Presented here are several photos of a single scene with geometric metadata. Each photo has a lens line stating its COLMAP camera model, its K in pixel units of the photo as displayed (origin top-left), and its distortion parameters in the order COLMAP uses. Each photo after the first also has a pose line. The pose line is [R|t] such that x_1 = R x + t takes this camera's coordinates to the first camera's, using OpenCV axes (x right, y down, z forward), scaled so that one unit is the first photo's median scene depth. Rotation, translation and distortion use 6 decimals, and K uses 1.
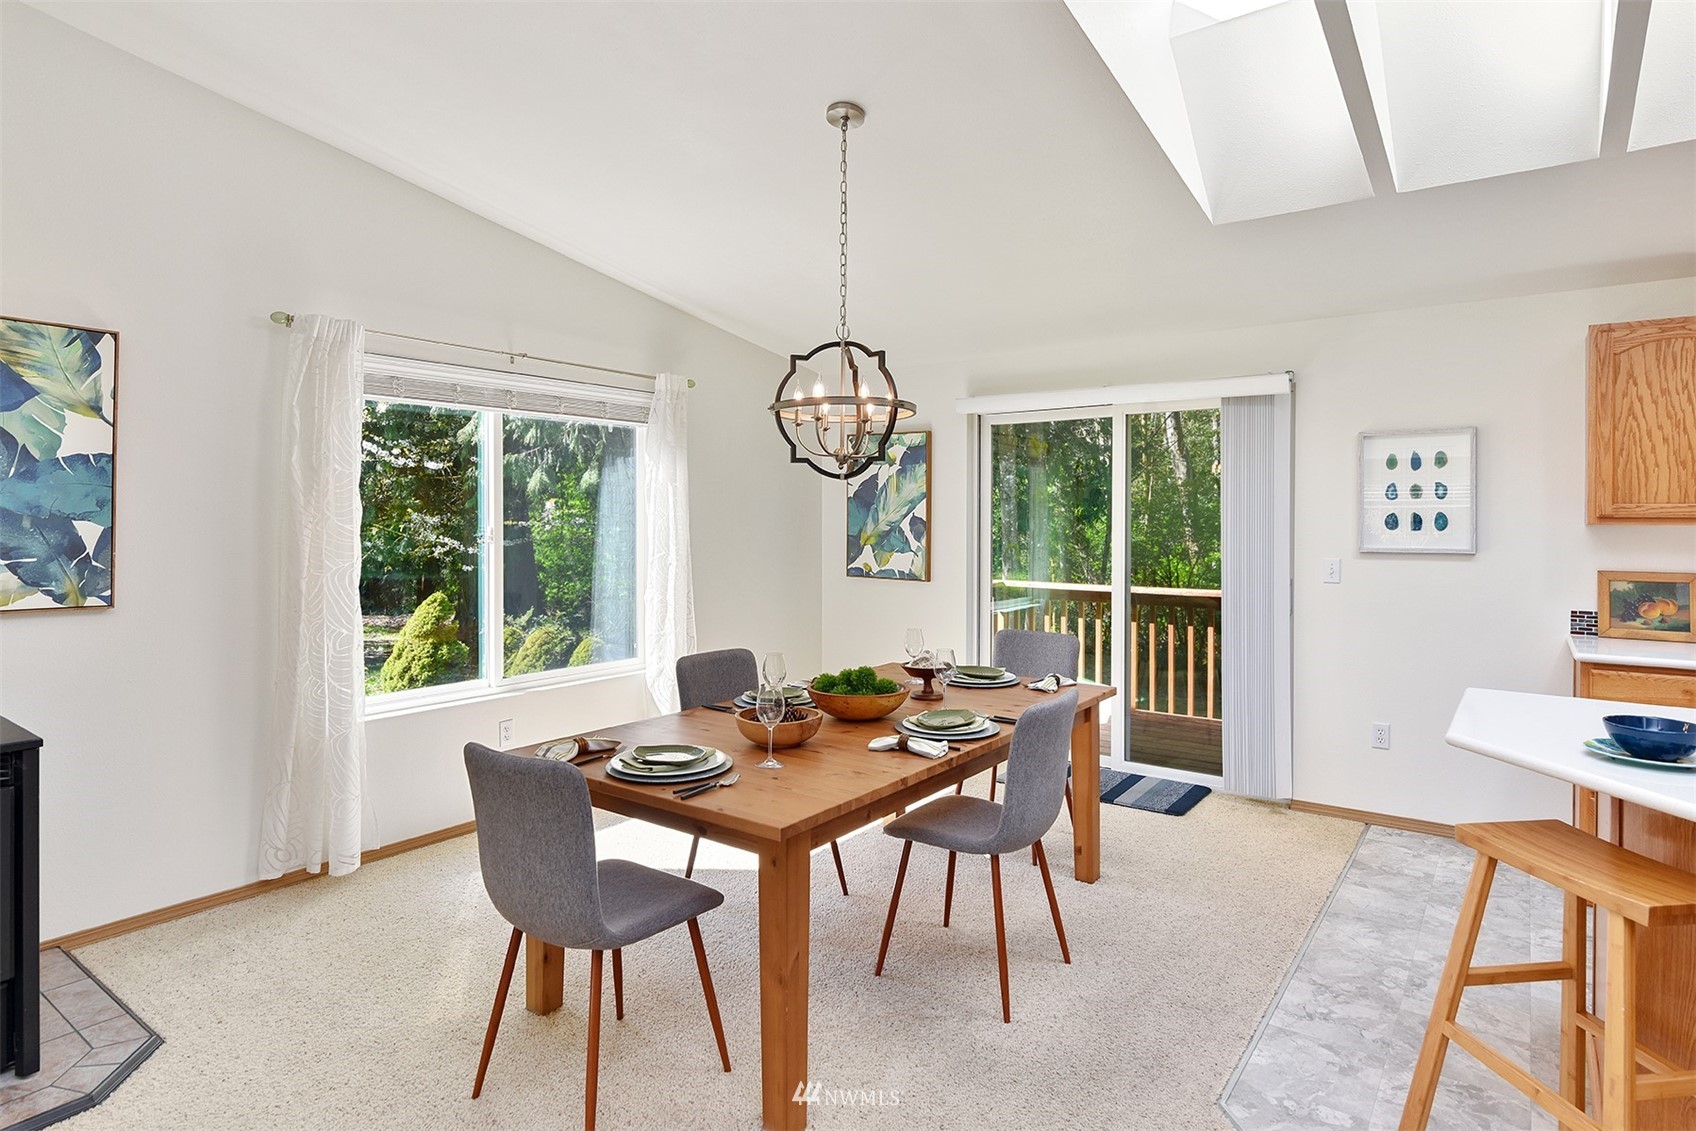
lens RADIAL K [[922.9, 0, 852.9], [0, 922.9, 517.9], [0, 0, 1]] dist [-0.008247, -0.001391]
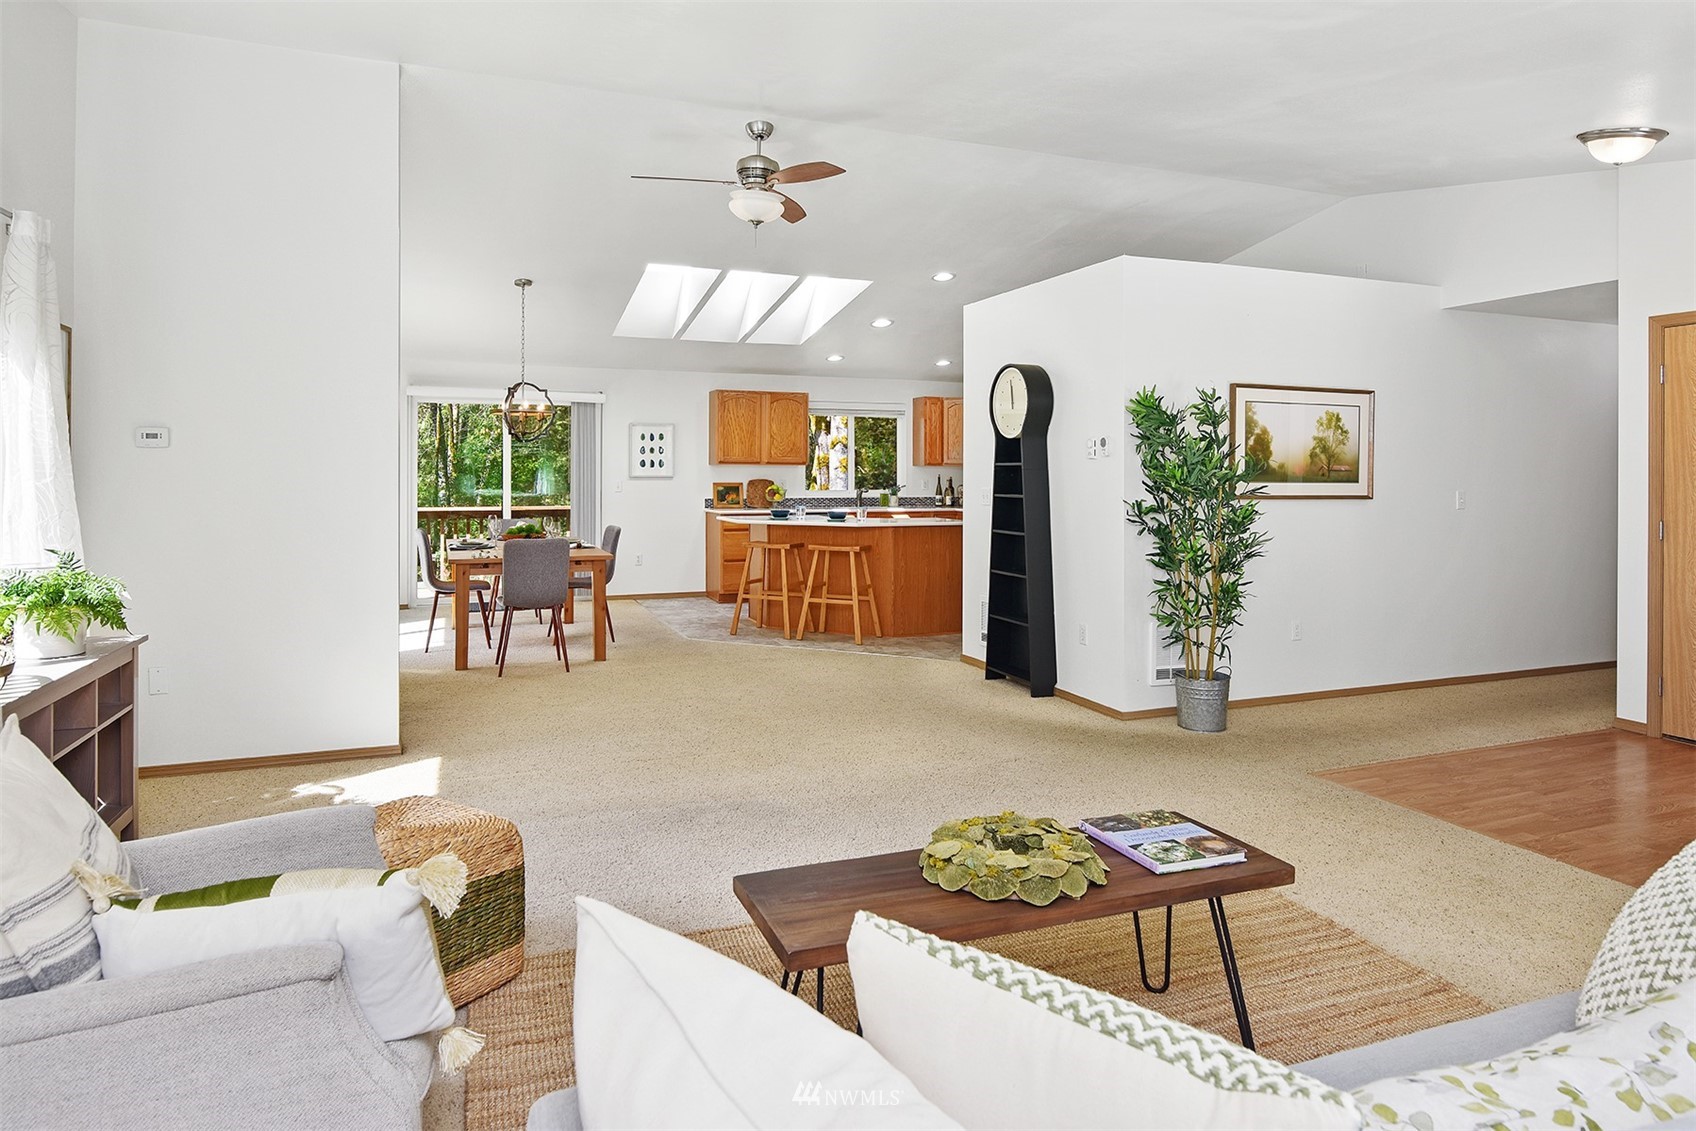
lens RADIAL K [[1025.9, 0, 847.8], [0, 1025.9, 474.0], [0, 0, 1]] dist [-0.000373, 0.000011]
pose [[0.529871, -0.002774, 0.848074, -1.280596], [-0.002926, 0.999983, 0.005099, 0.015236], [-0.848073, -0.005183, 0.529854, -0.756140]]
